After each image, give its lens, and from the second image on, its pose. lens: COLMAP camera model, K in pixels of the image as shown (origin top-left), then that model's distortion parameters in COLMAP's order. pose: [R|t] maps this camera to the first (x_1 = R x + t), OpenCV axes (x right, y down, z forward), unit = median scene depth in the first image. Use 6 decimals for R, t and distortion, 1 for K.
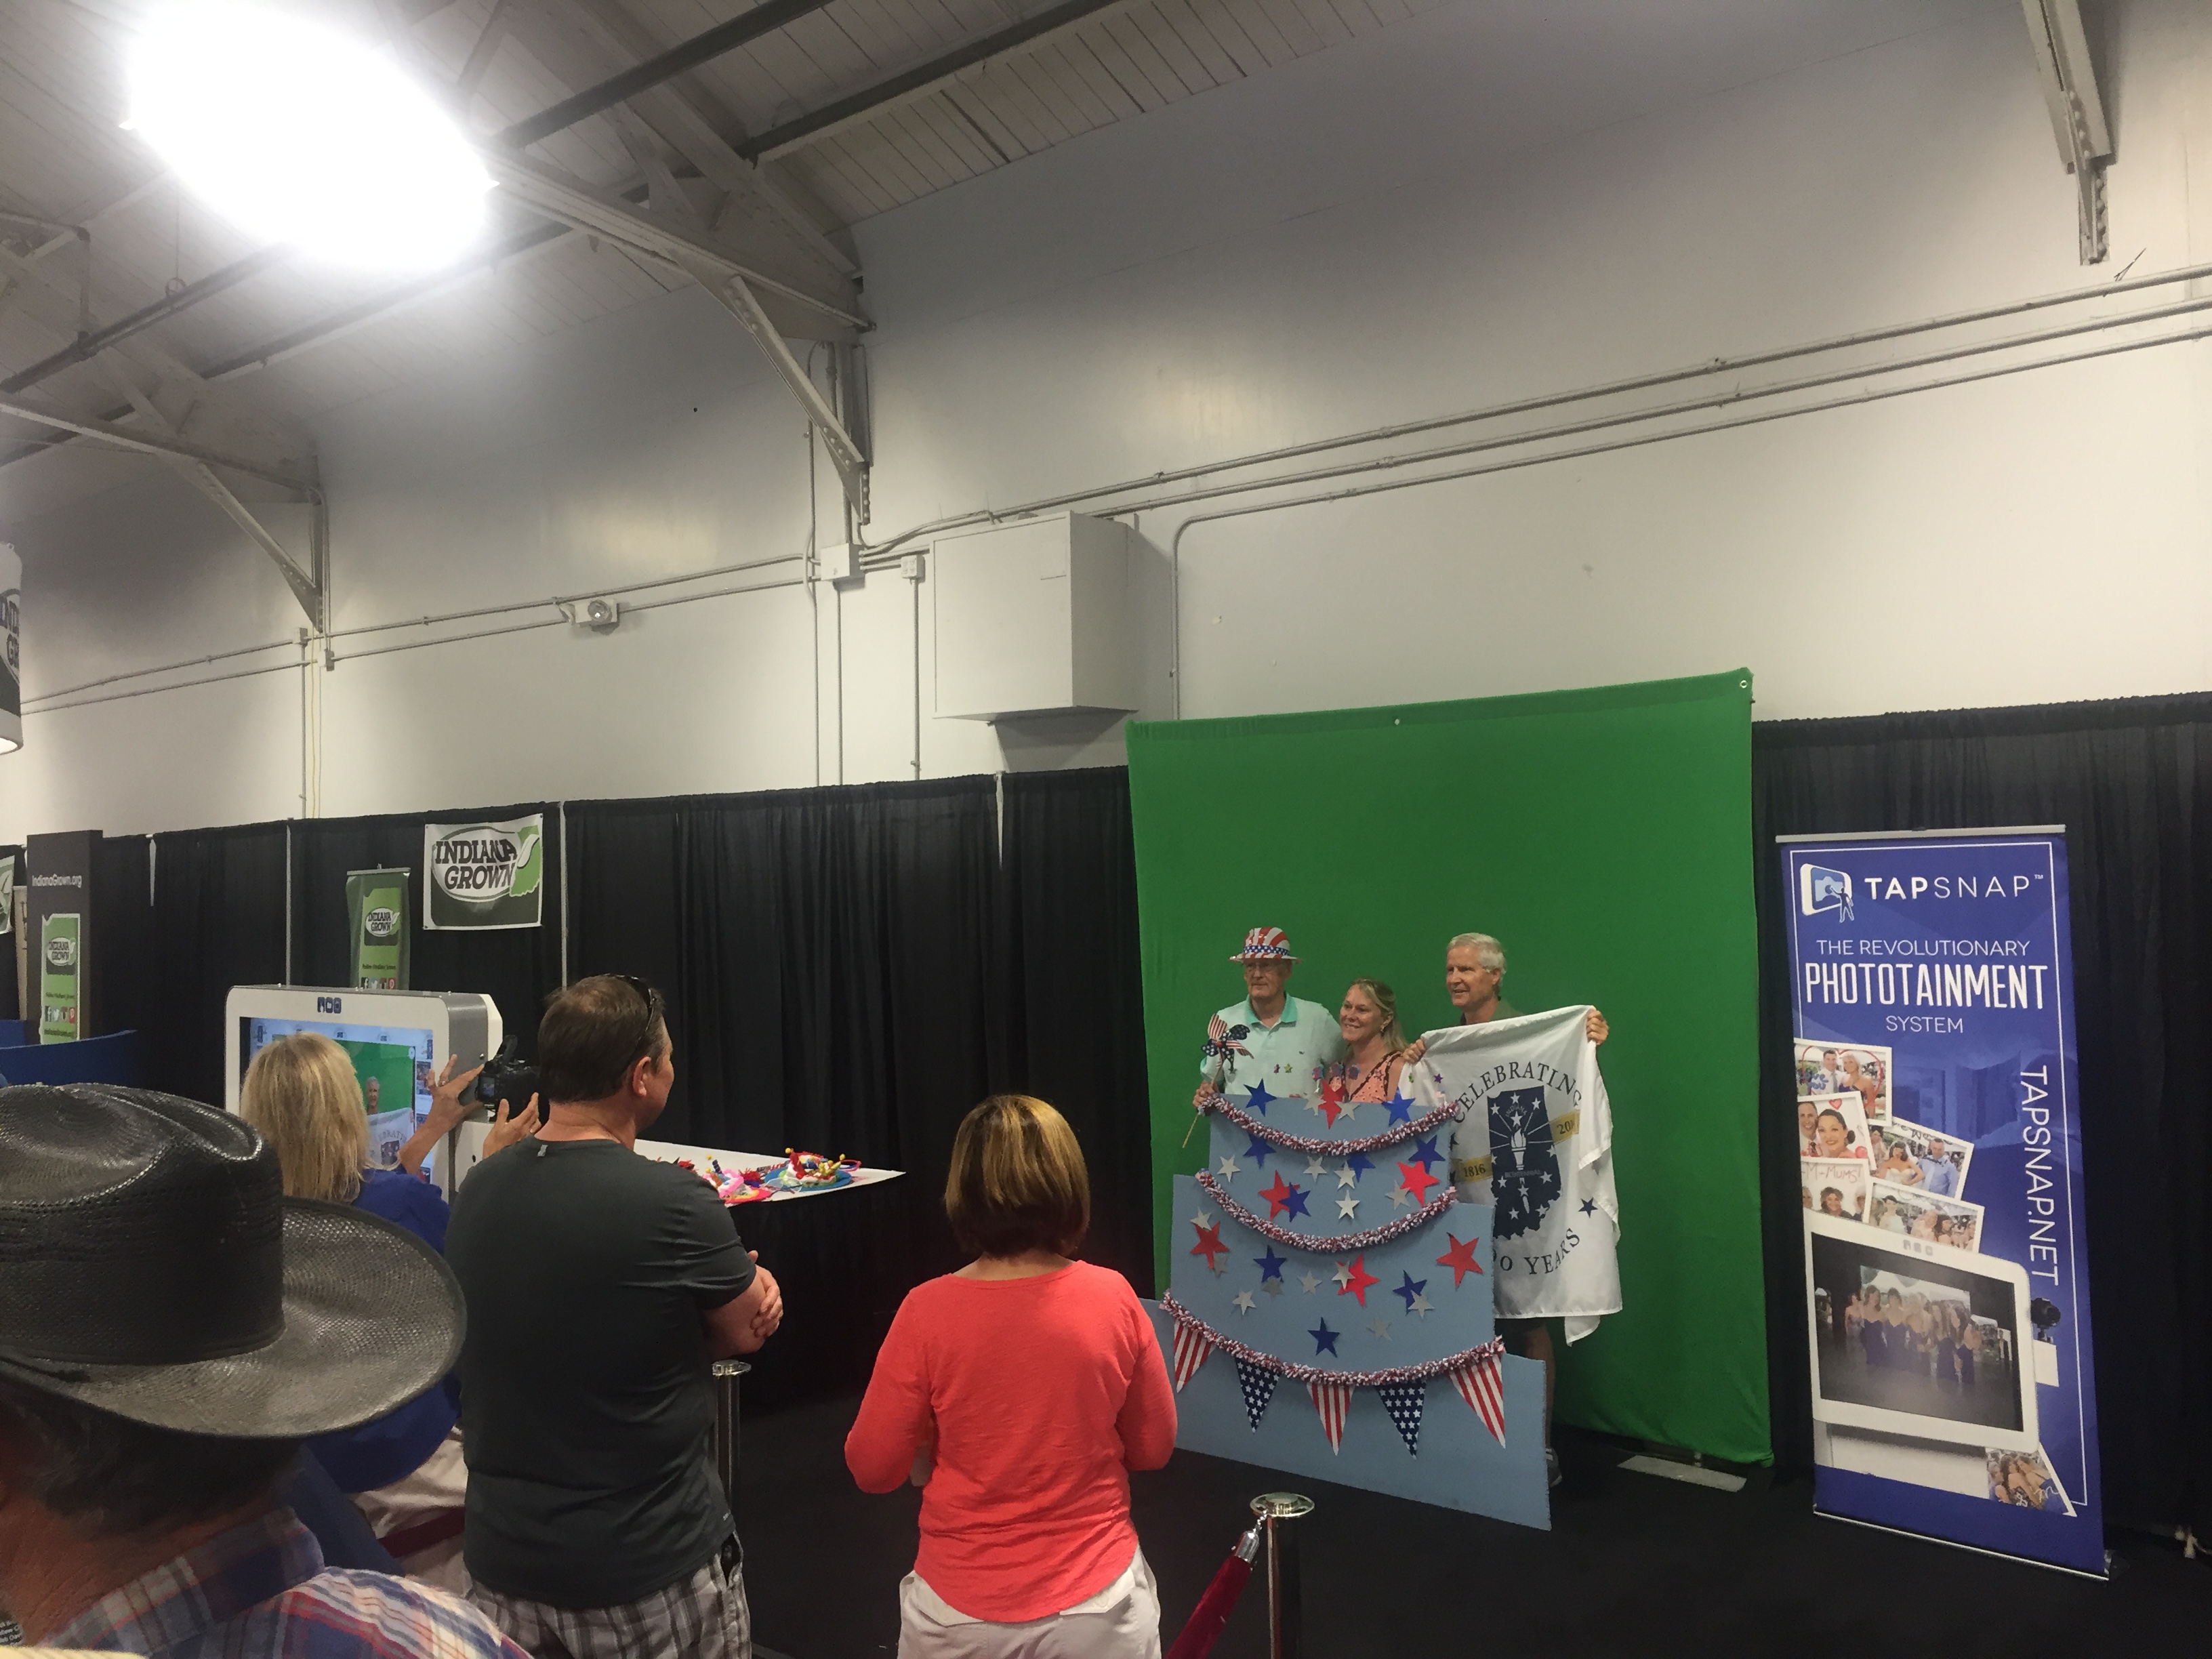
lens RADIAL K [[1884.6, 0, 1106.0], [0, 1884.6, 829.5], [0, 0, 1]] dist [0.069583, -0.011943]
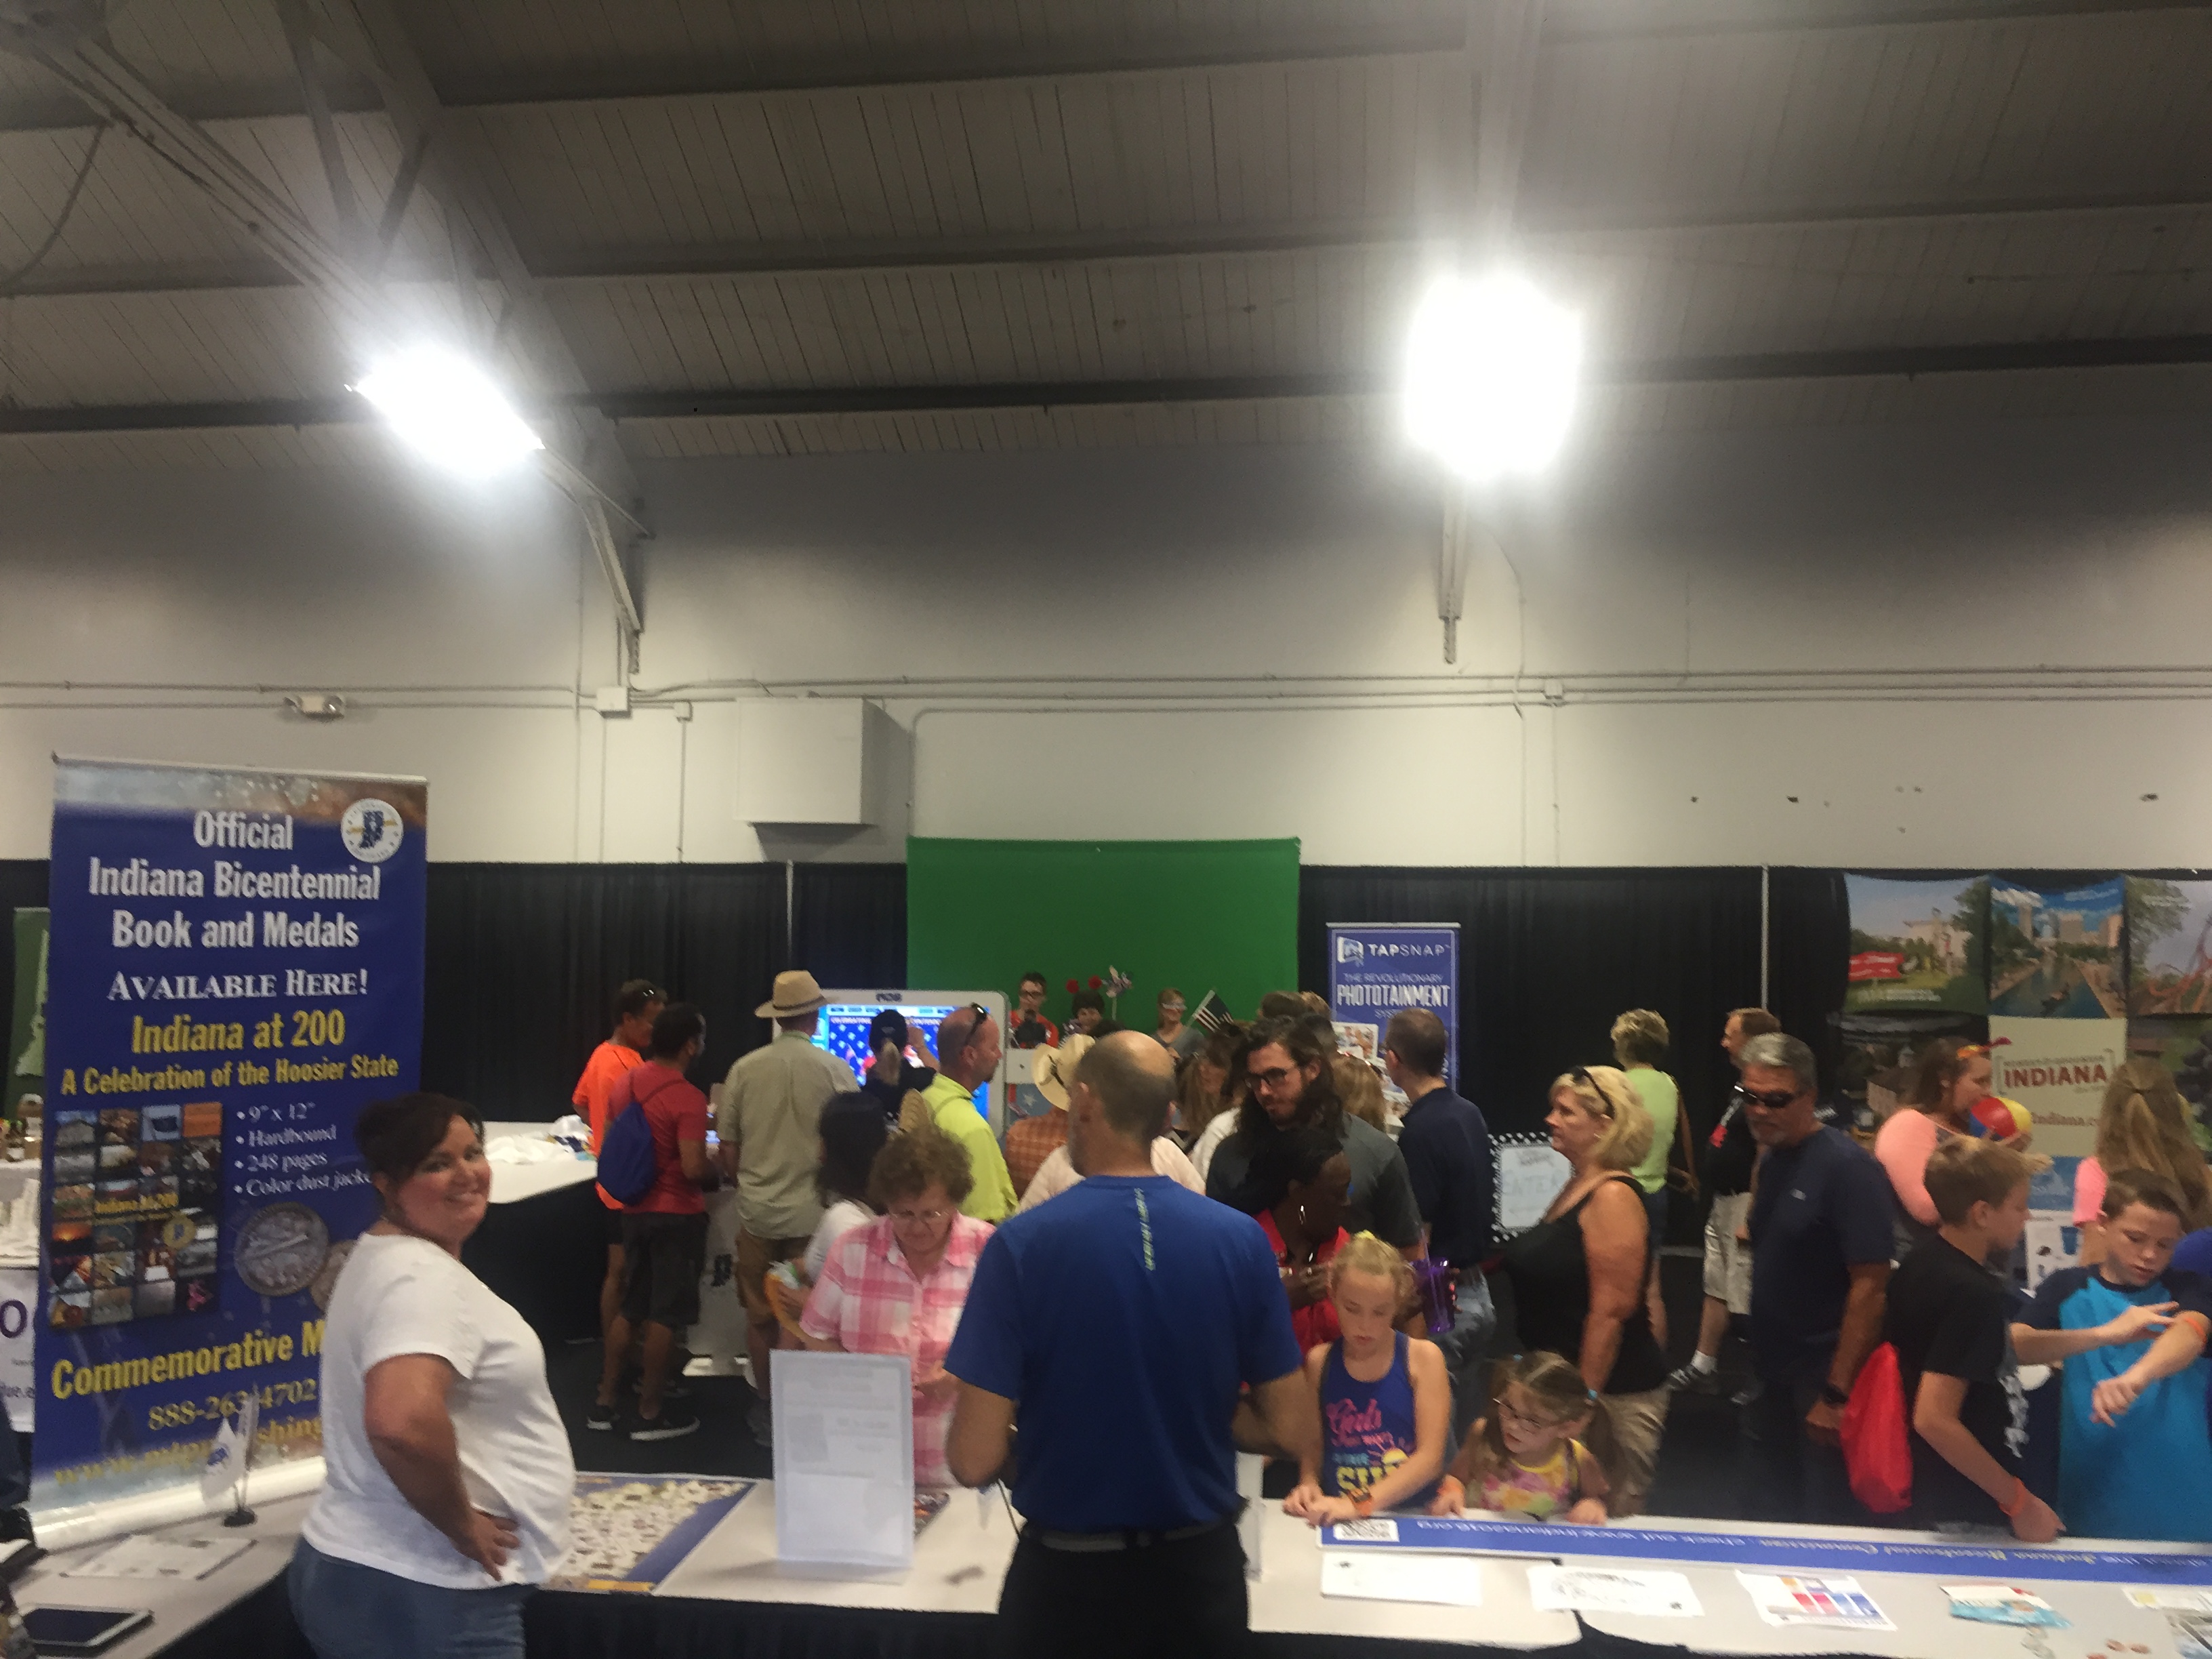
lens RADIAL K [[1884.6, 0, 1106.0], [0, 1884.6, 829.5], [0, 0, 1]] dist [0.069583, -0.011943]
pose [[0.837934, 0.055677, 0.542924, -0.694026], [-0.038924, 0.998346, -0.042306, -0.001774], [-0.544382, 0.014316, 0.838715, -0.420885]]
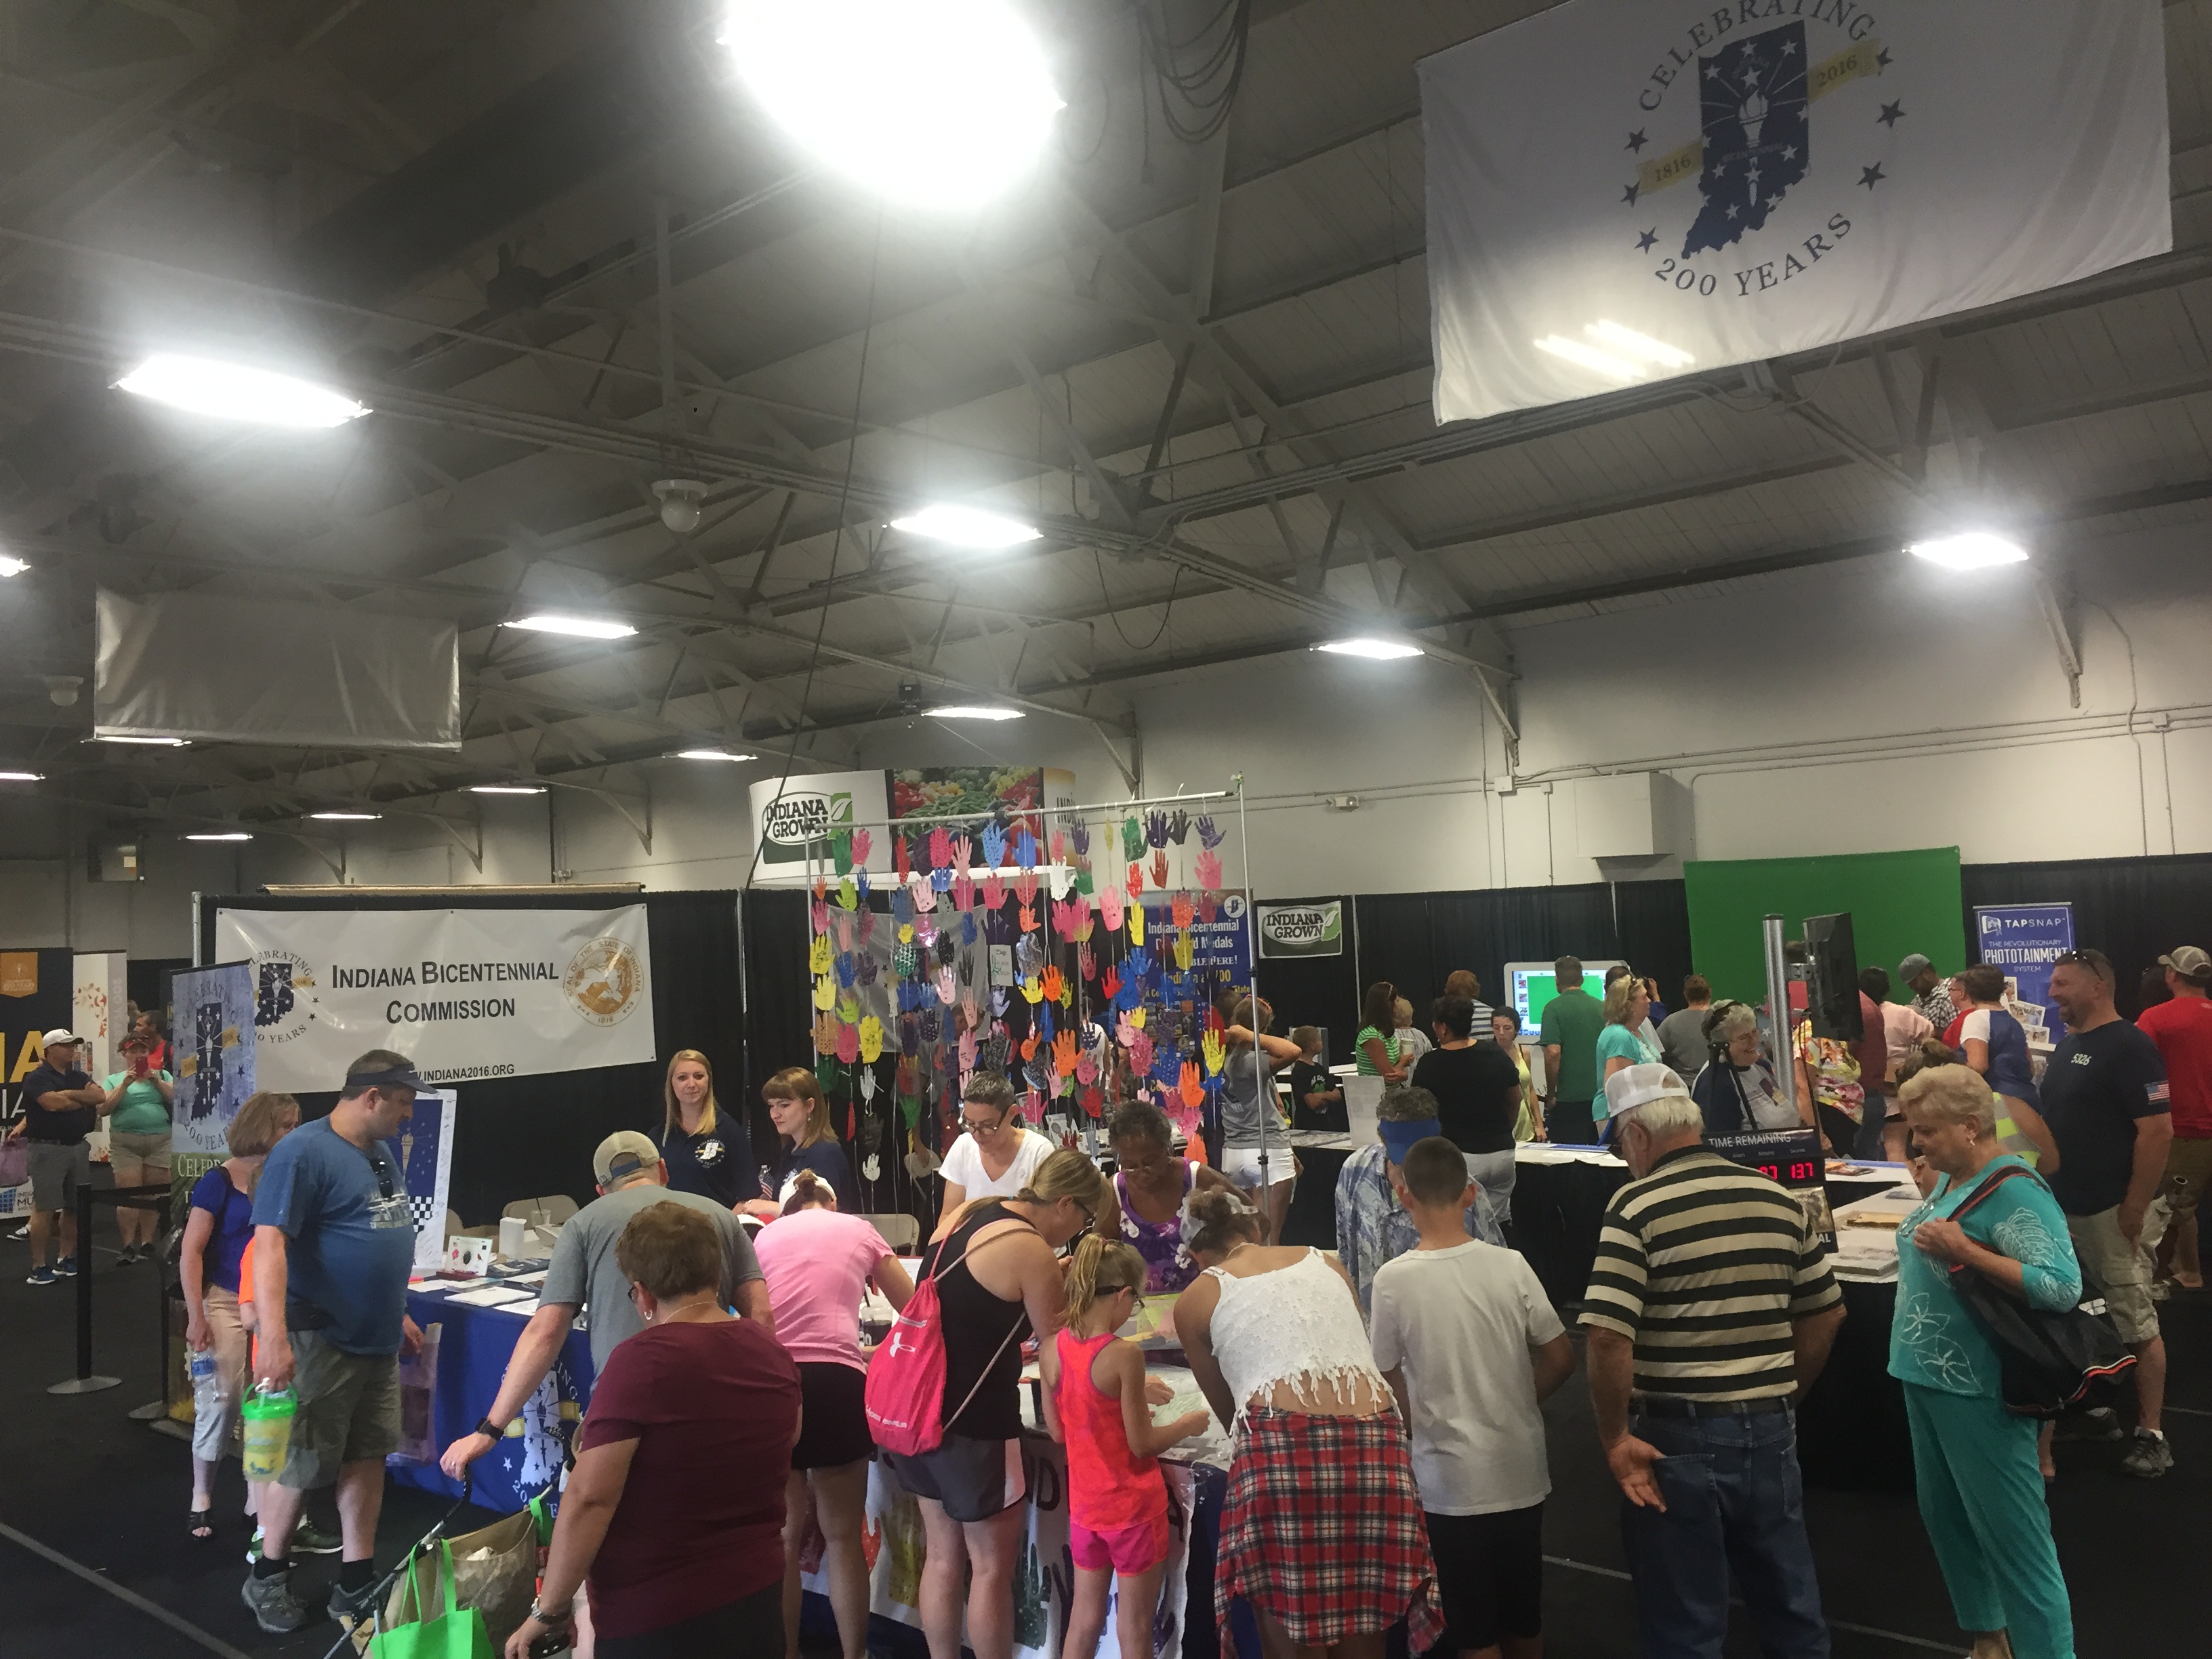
lens RADIAL K [[1884.6, 0, 1106.0], [0, 1884.6, 829.5], [0, 0, 1]] dist [0.069583, -0.011943]
pose [[0.999169, -0.020259, -0.035363, -0.621480], [0.019121, 0.999298, -0.032207, -0.032469], [0.035991, 0.031504, 0.998855, -1.413700]]
